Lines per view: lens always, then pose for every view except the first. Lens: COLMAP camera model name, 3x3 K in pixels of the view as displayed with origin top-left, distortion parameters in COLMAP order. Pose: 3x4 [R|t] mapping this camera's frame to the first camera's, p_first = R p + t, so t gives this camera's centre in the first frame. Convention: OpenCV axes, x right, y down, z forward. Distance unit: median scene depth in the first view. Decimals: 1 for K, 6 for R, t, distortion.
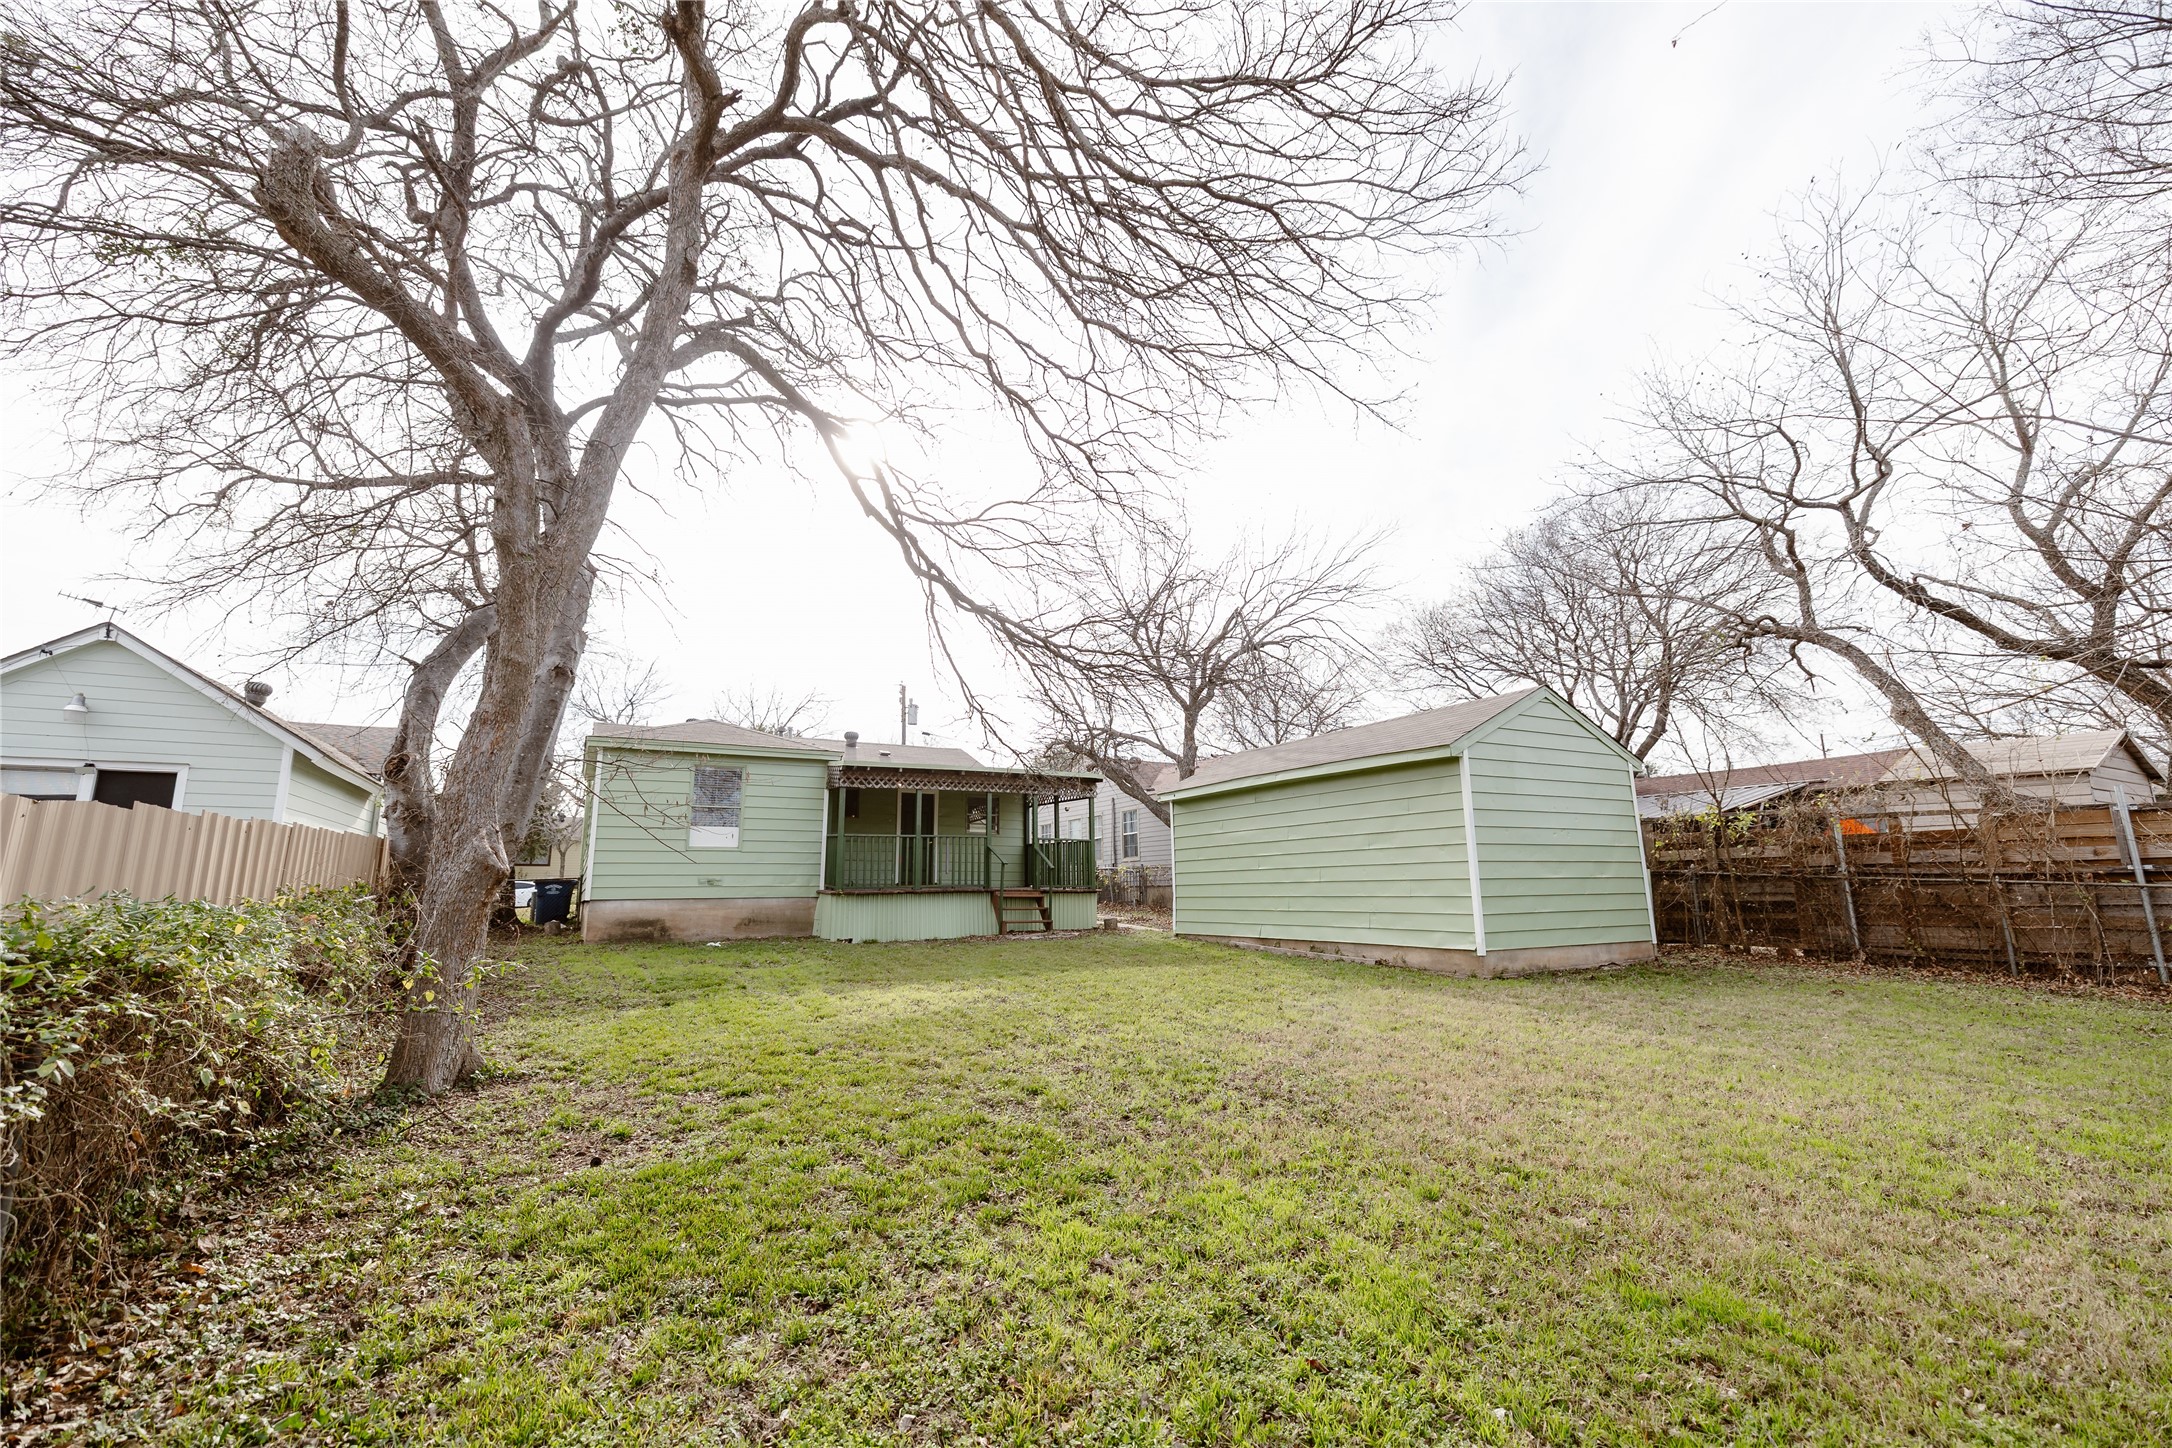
lens RADIAL K [[913.3, 0, 1076.0], [0, 913.3, 712.6], [0, 0, 1]] dist [0.000578, 0.000139]
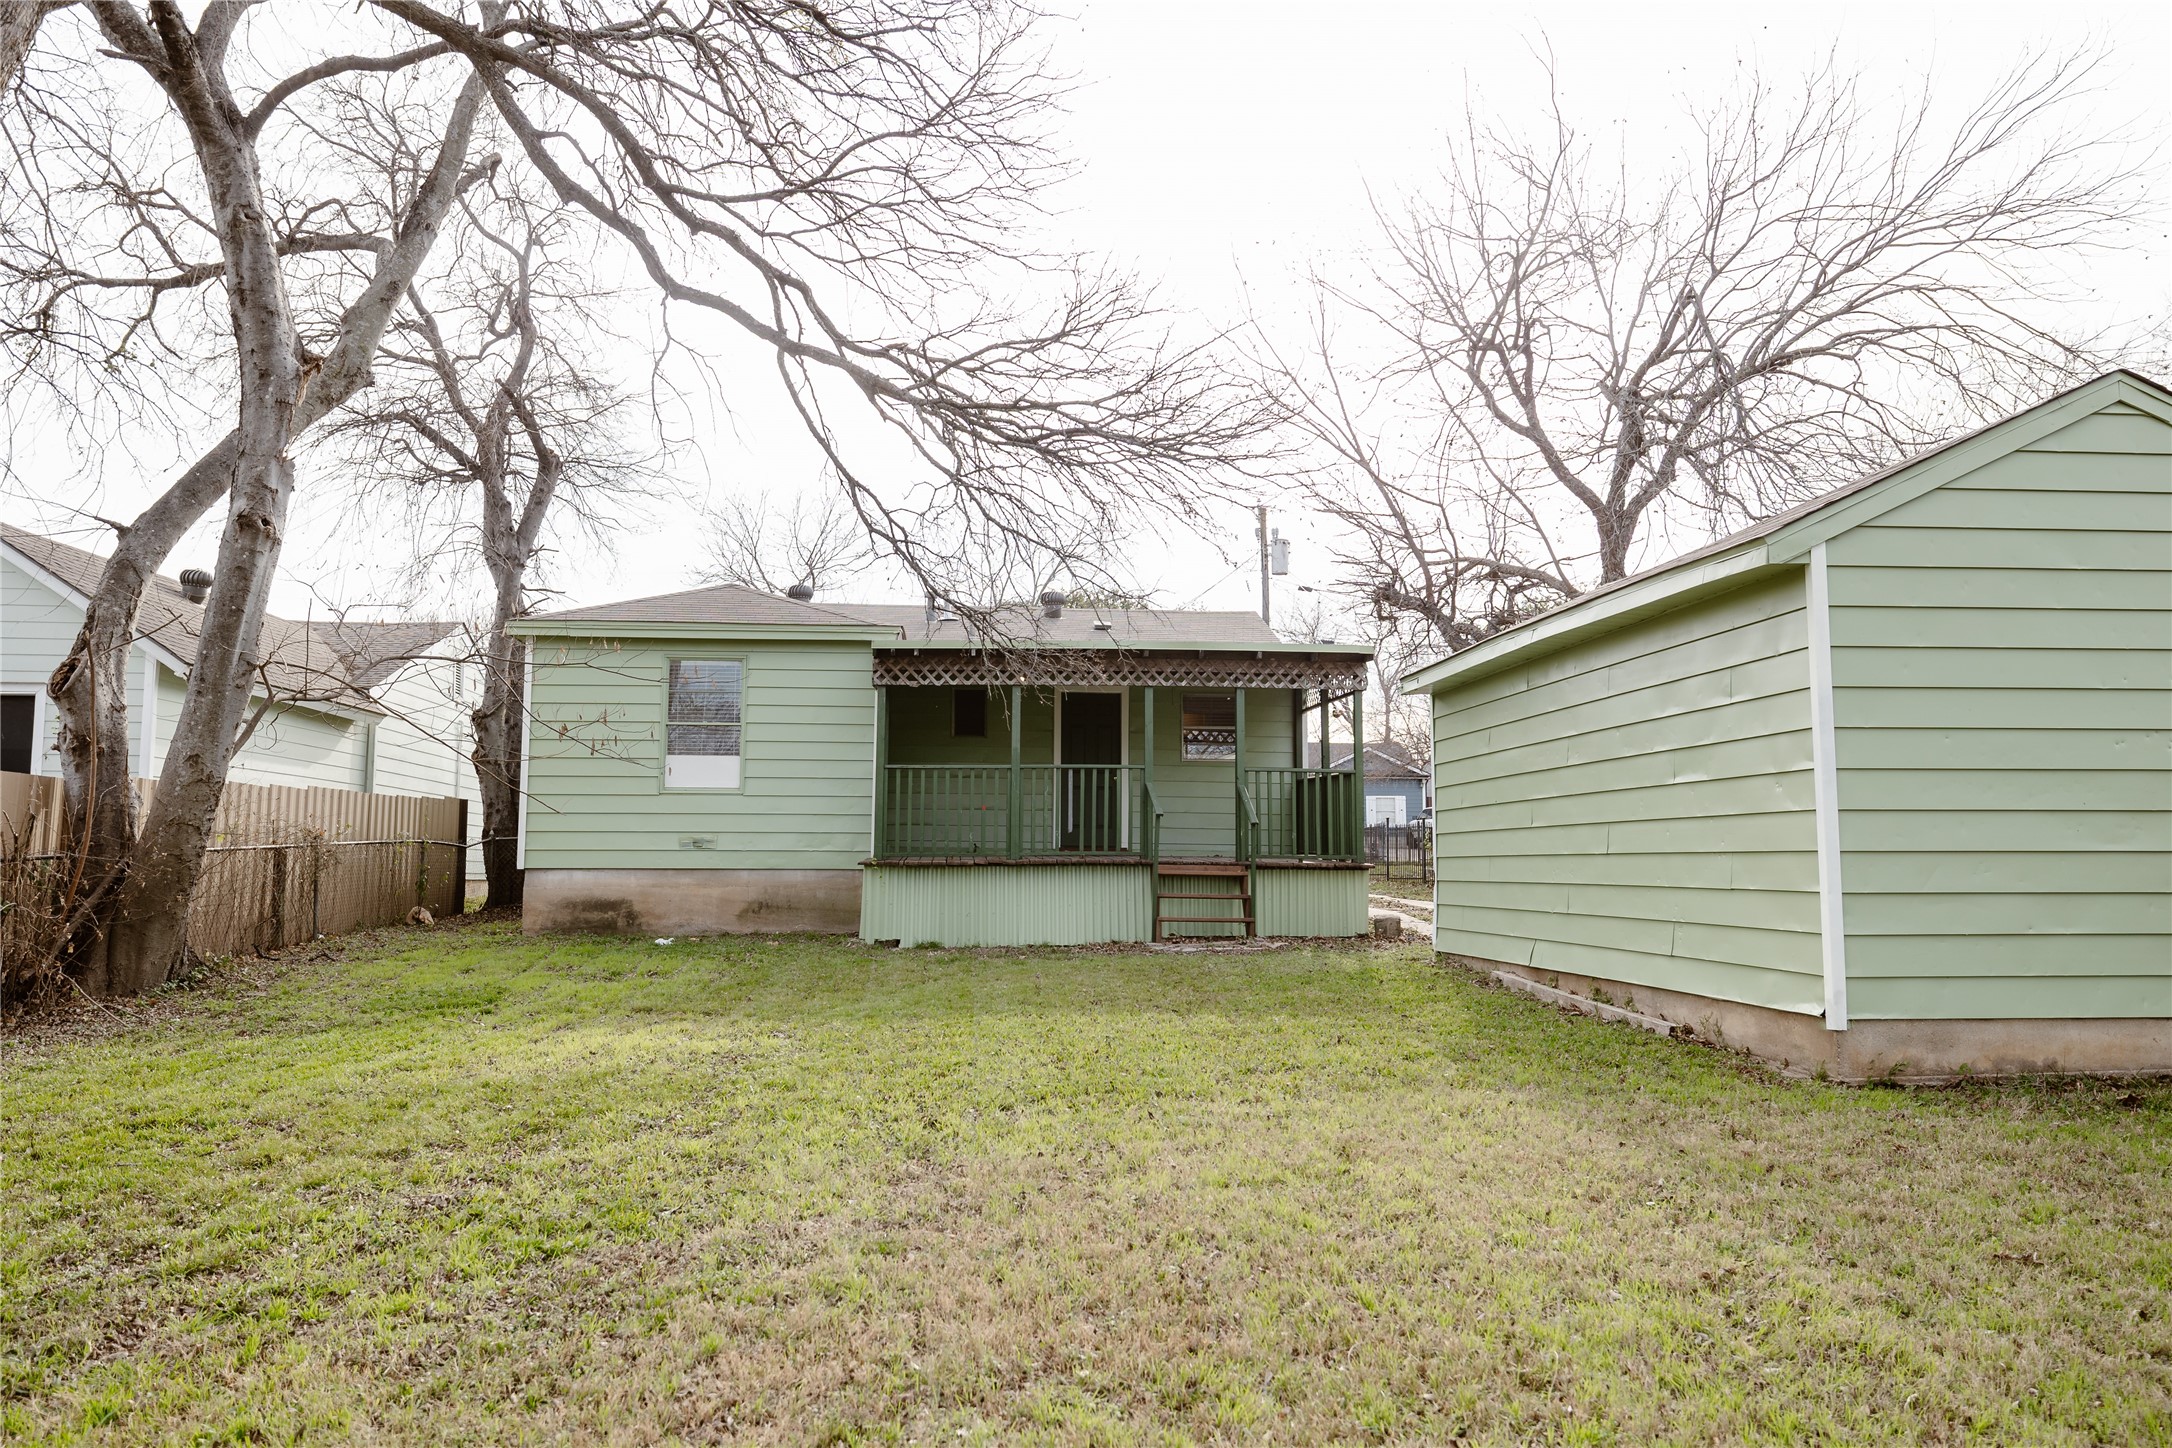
lens RADIAL K [[1562.8, 0, 1061.9], [0, 1562.8, 713.6], [0, 0, 1]] dist [0.000458, -0.003992]
pose [[0.913517, -0.025280, -0.406015, 0.279685], [0.065447, 0.994199, 0.085351, 0.022779], [0.401502, -0.104542, 0.909872, 0.140185]]
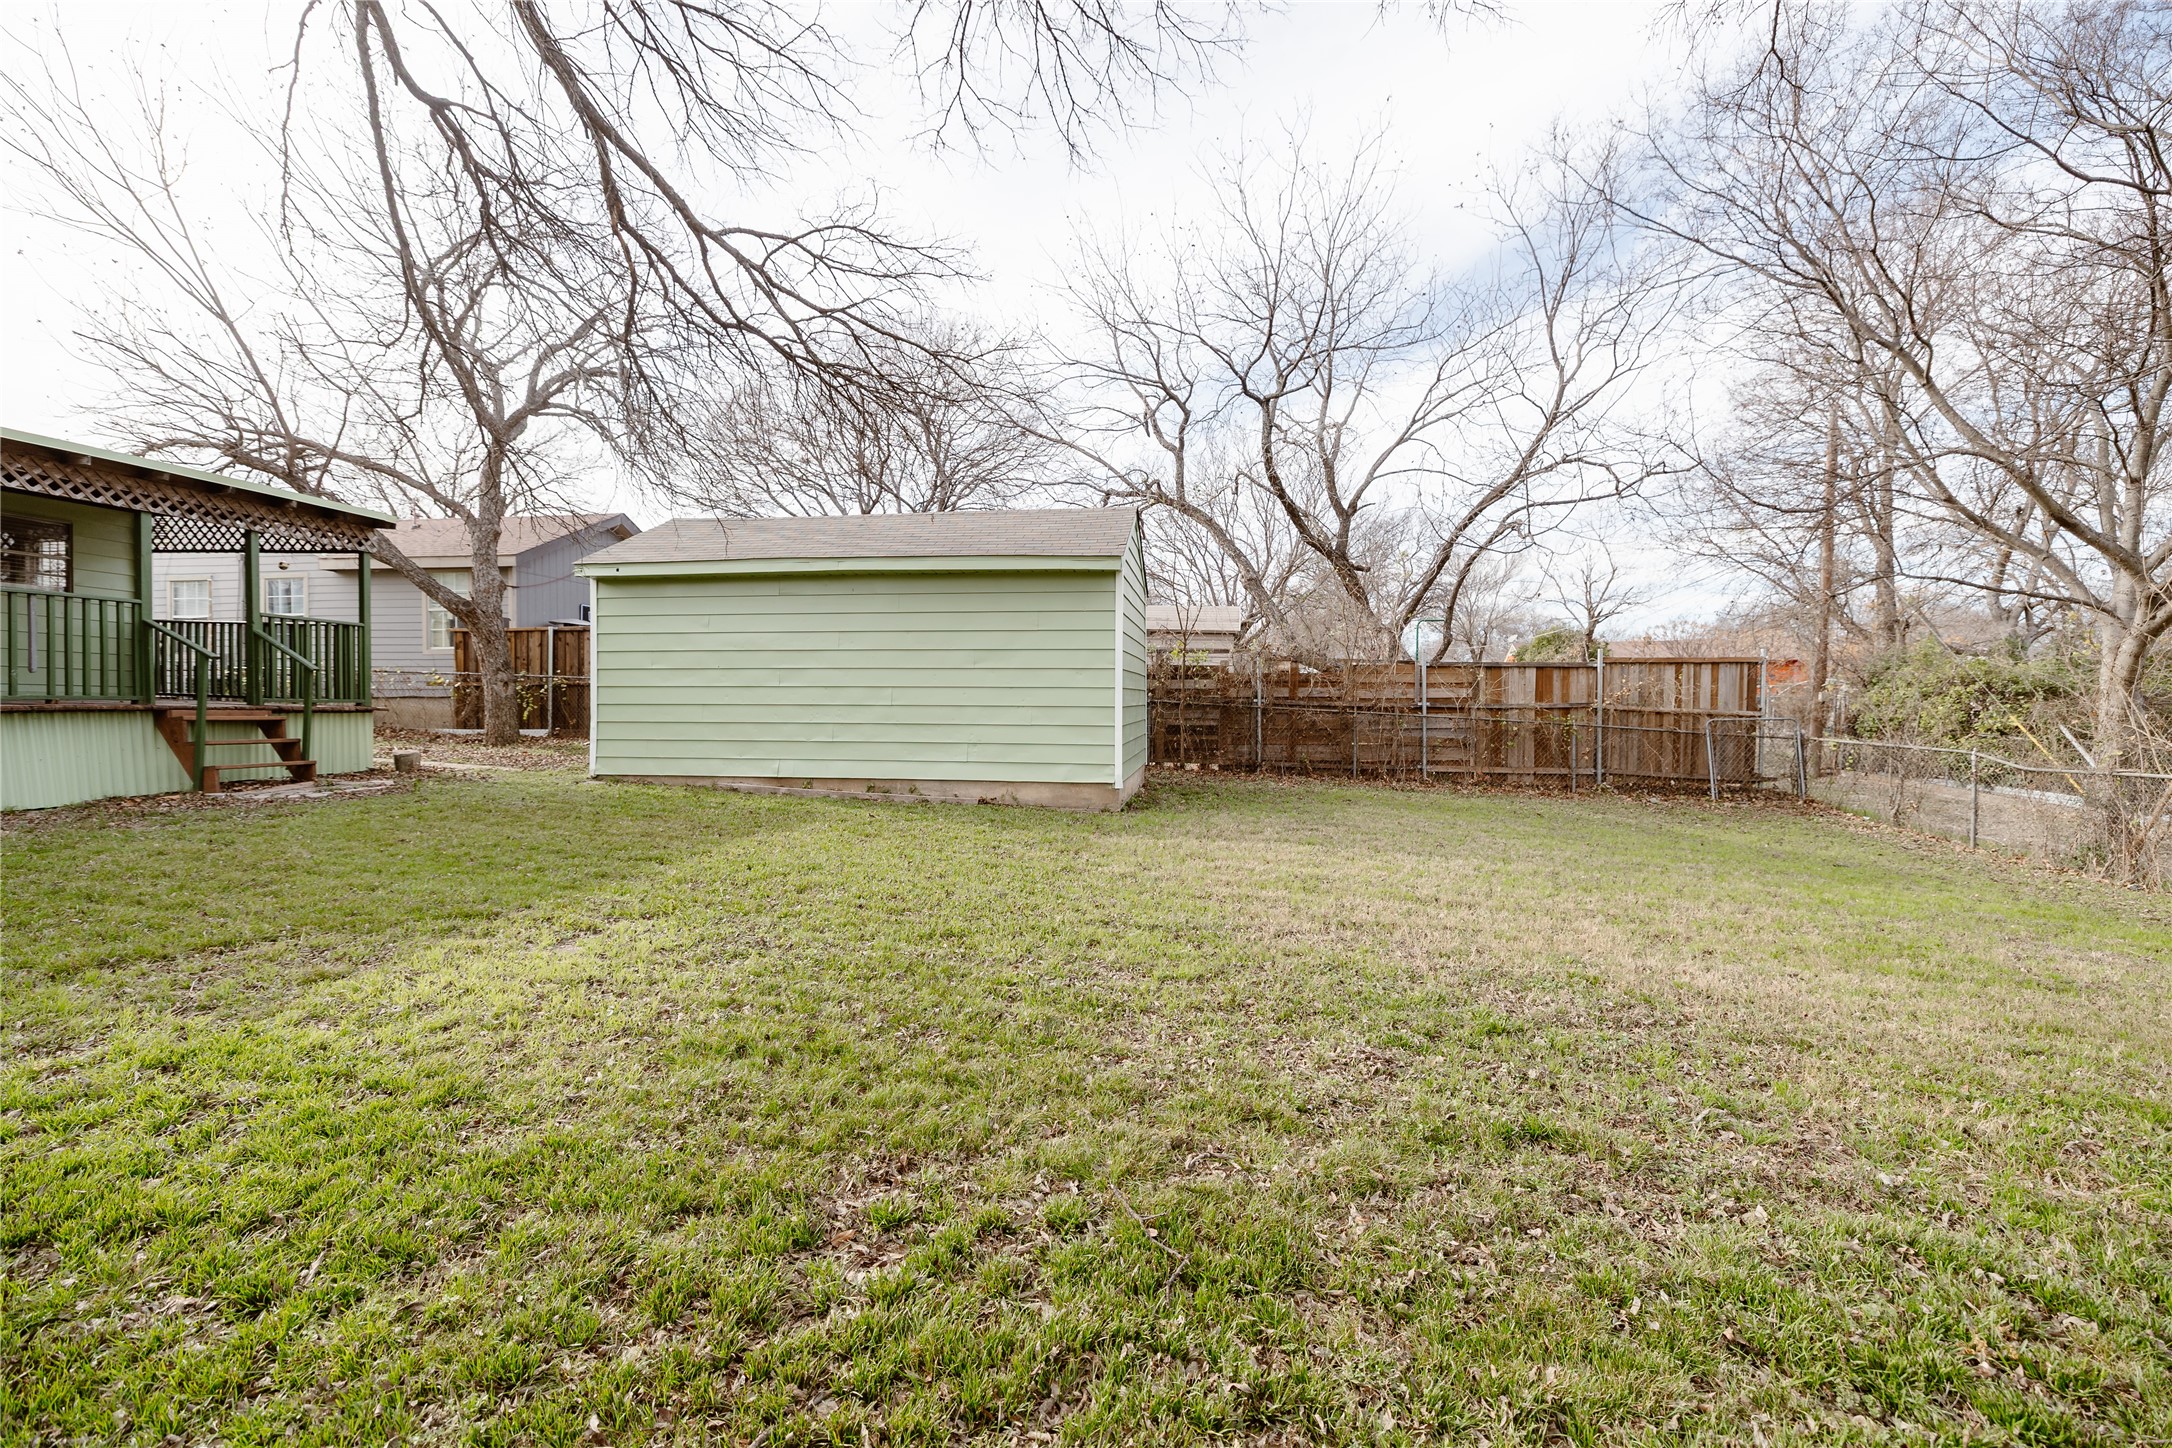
lens RADIAL K [[913.3, 0, 1076.0], [0, 913.3, 712.6], [0, 0, 1]] dist [0.000578, 0.000139]
pose [[0.601563, 0.003135, 0.798819, -0.218798], [-0.164419, 0.979067, 0.119976, 0.058543], [-0.781721, -0.203514, 0.589486, 0.339703]]
